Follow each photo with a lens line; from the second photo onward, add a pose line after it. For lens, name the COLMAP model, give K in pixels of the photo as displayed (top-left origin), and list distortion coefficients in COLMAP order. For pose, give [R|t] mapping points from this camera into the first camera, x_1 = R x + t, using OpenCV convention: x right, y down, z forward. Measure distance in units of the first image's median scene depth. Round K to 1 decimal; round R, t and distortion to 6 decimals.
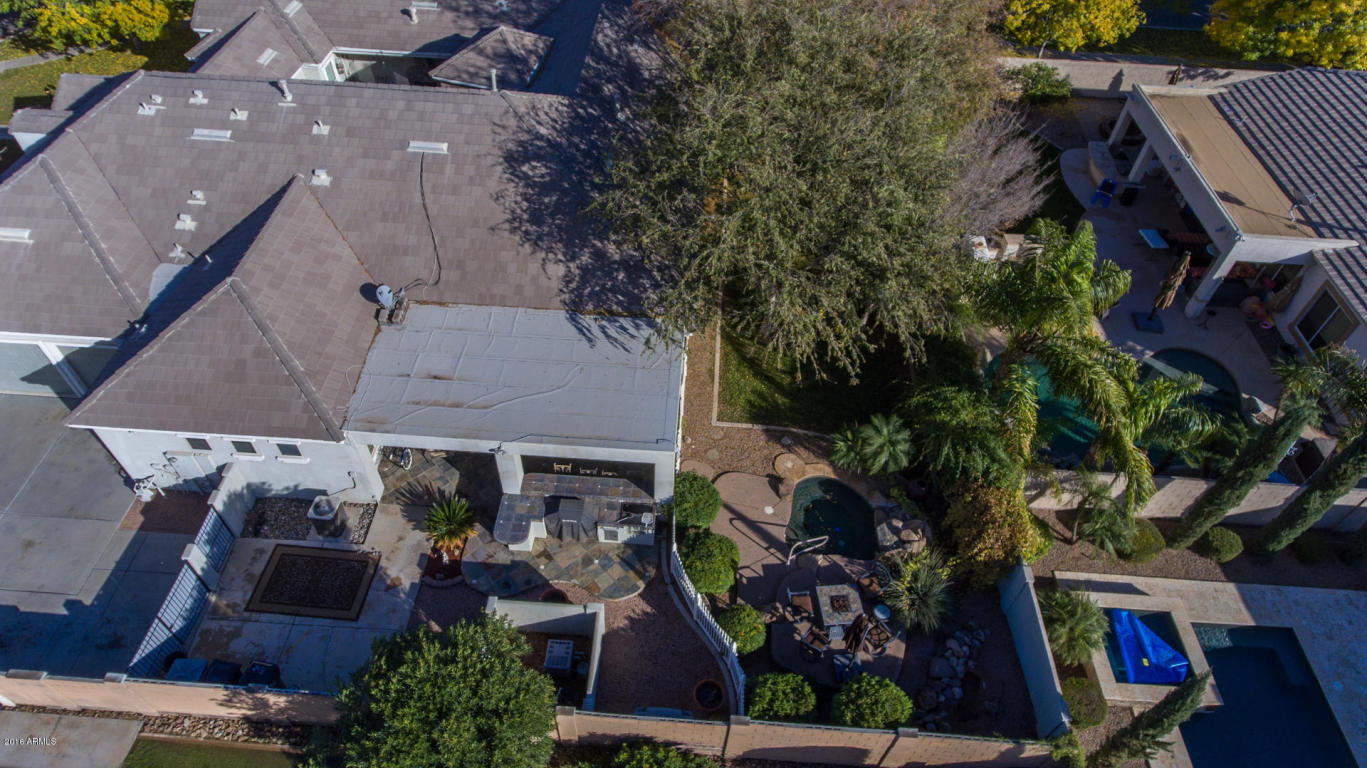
lens RADIAL K [[807.9, 0, 681.5], [0, 807.9, 390.7], [0, 0, 1]] dist [0.000546, -0.001695]
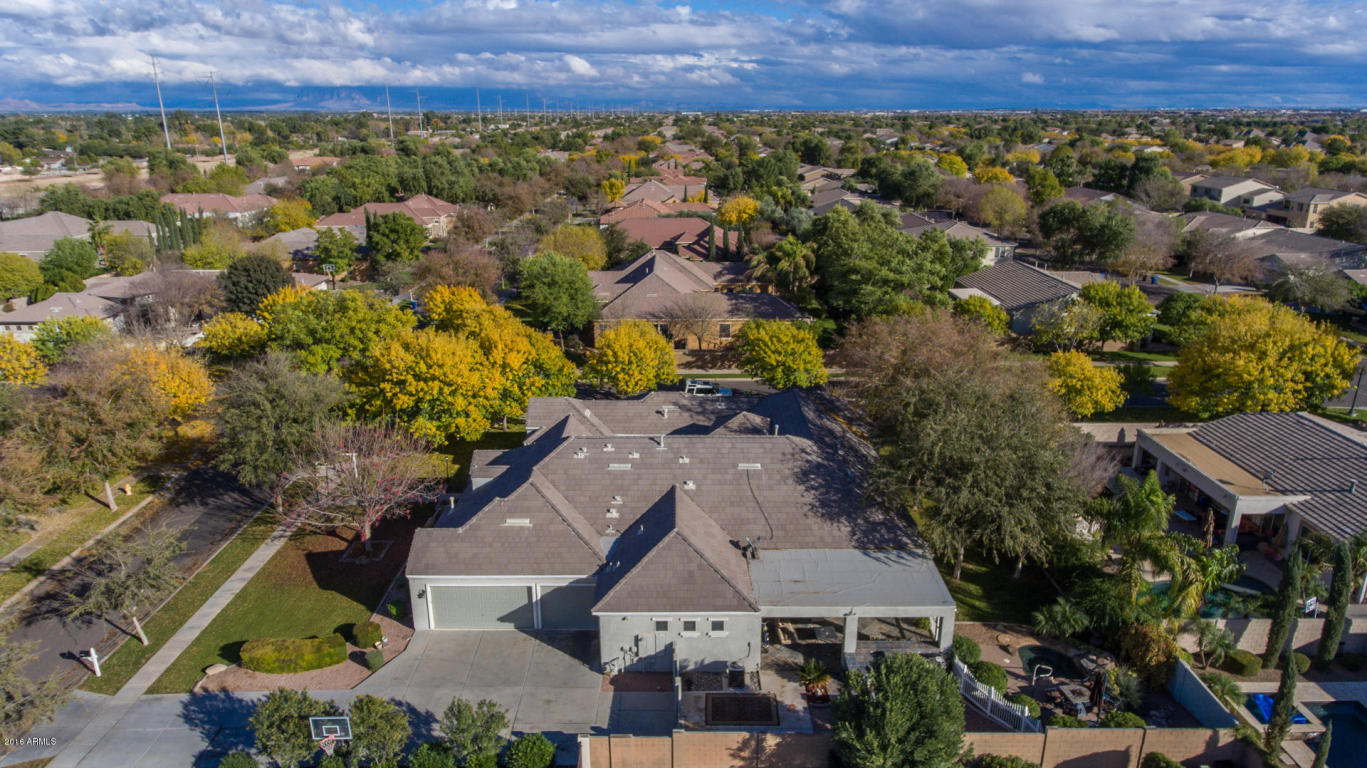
lens RADIAL K [[876.1, 0, 677.5], [0, 876.1, 384.7], [0, 0, 1]] dist [-0.000301, -0.000418]
pose [[0.998036, -0.048546, 0.039581, -0.549540], [0.061822, 0.865051, -0.497861, 0.473257], [-0.010071, 0.499330, 0.866353, -0.700576]]
